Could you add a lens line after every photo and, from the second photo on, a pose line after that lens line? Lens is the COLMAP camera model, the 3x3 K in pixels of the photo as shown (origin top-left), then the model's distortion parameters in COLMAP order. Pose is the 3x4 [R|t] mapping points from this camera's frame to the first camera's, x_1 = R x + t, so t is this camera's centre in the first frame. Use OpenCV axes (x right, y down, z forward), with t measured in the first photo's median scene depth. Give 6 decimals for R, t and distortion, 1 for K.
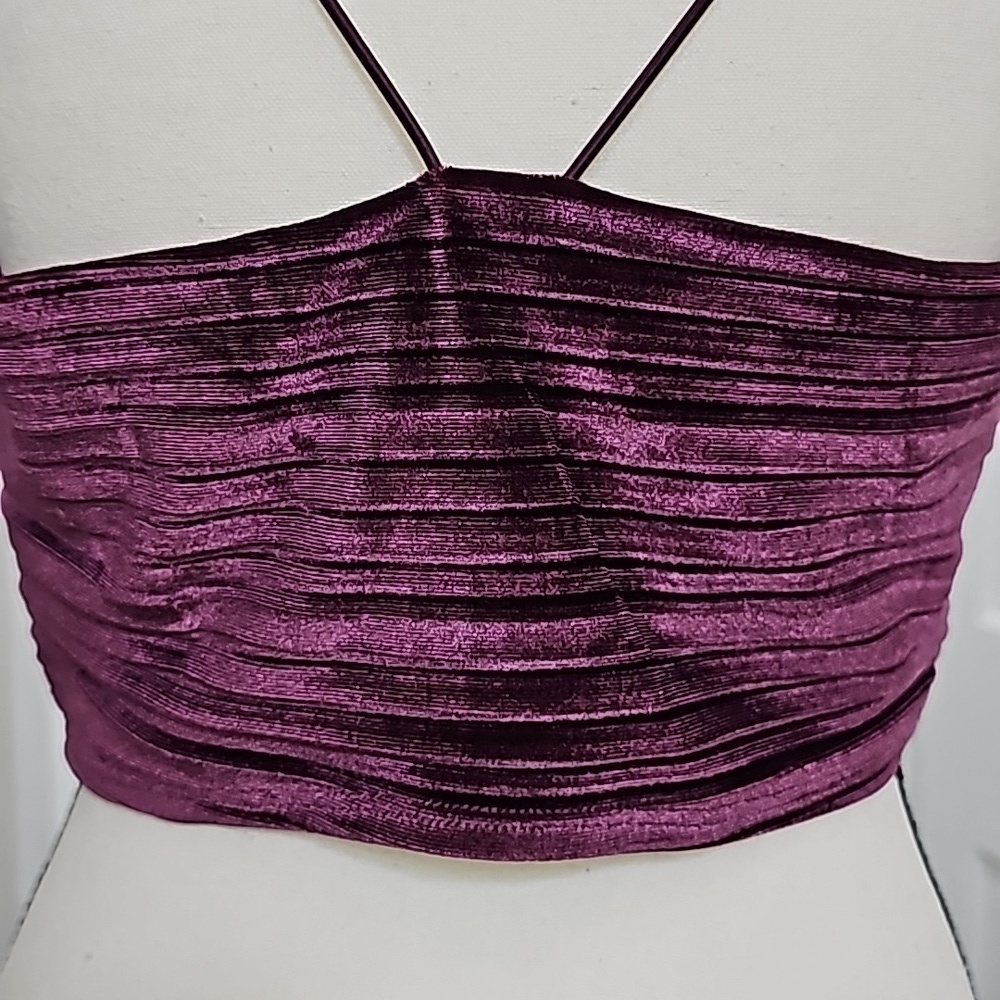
lens RADIAL K [[1445.8, 0, 500.9], [0, 1445.8, 486.9], [0, 0, 1]] dist [0.237495, -1.194534]
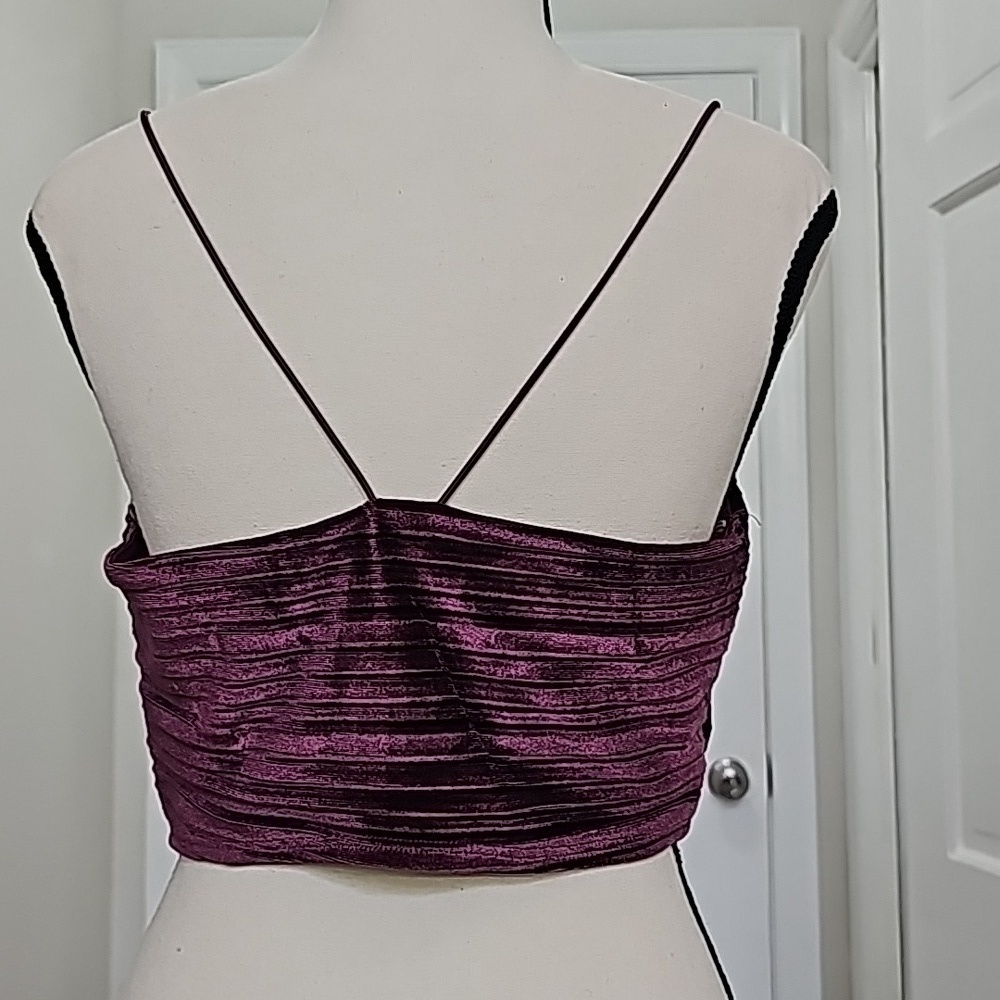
lens RADIAL K [[1445.8, 0, 500.9], [0, 1445.8, 486.9], [0, 0, 1]] dist [0.237495, -1.194534]
pose [[0.997872, -0.010599, -0.064330, 0.243847], [-0.001906, 0.981532, -0.191286, 0.135405], [0.065169, 0.191002, 0.979424, -0.878680]]
